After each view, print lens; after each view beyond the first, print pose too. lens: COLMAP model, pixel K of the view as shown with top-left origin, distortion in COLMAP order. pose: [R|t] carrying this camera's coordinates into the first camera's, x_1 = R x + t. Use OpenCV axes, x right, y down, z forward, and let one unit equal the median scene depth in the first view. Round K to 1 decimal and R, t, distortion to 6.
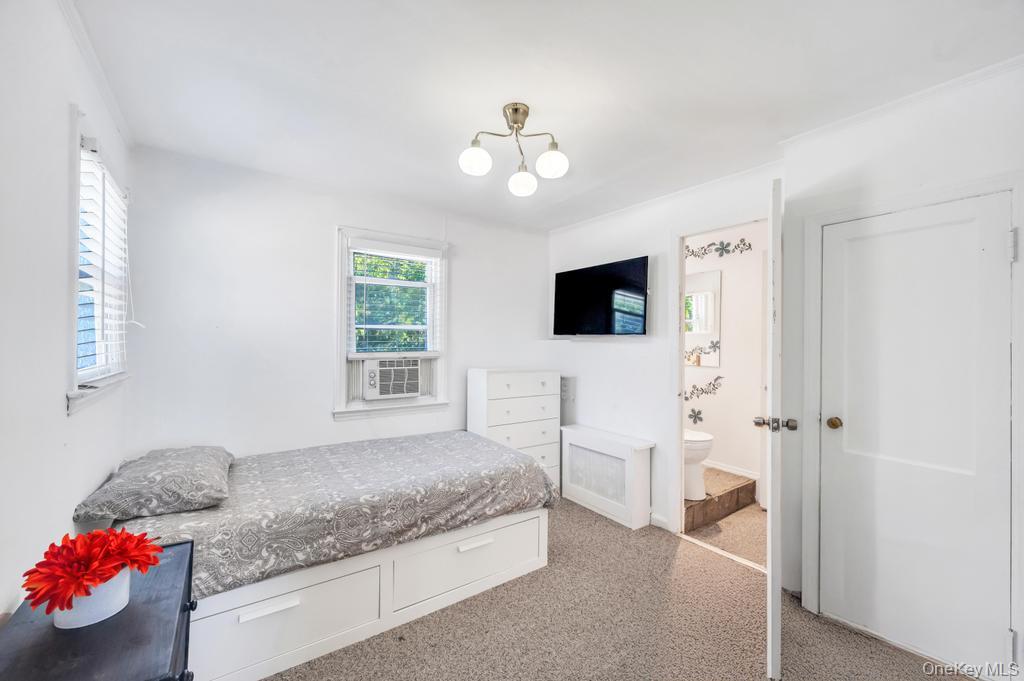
lens RADIAL K [[409.1, 0, 515.2], [0, 409.1, 341.3], [0, 0, 1]] dist [0.004568, -0.000148]
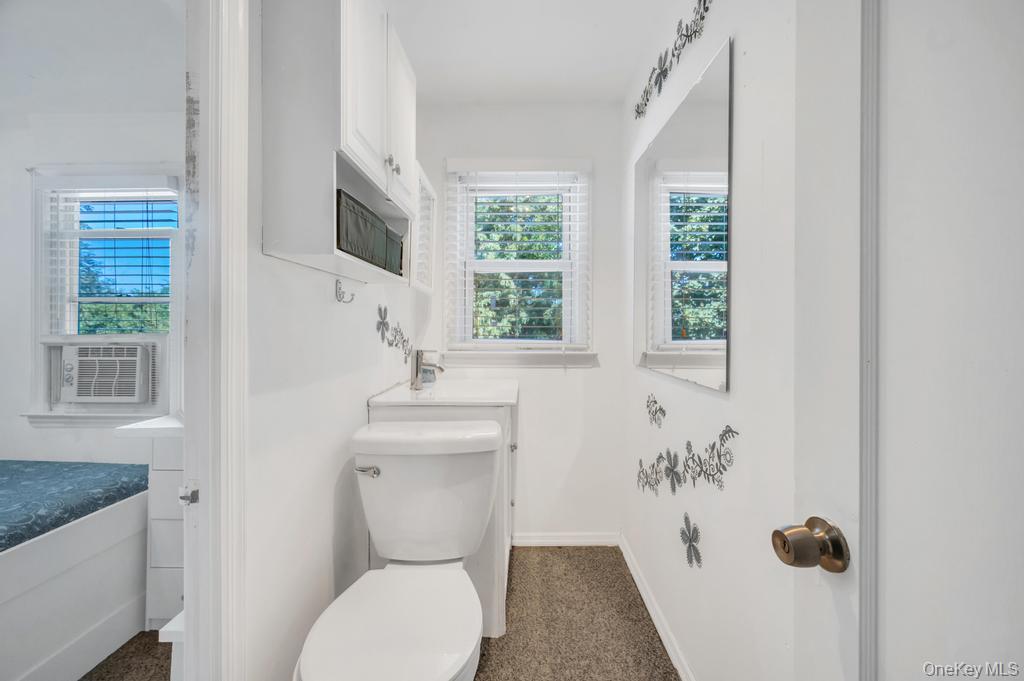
lens RADIAL K [[409.1, 0, 510.2], [0, 409.1, 340.8], [0, 0, 1]] dist [0.004568, -0.000148]
pose [[0.795866, -0.004494, -0.605456, 0.654720], [0.003883, 0.999990, -0.002318, 0.040031], [0.605461, -0.000506, 0.795875, 0.863281]]
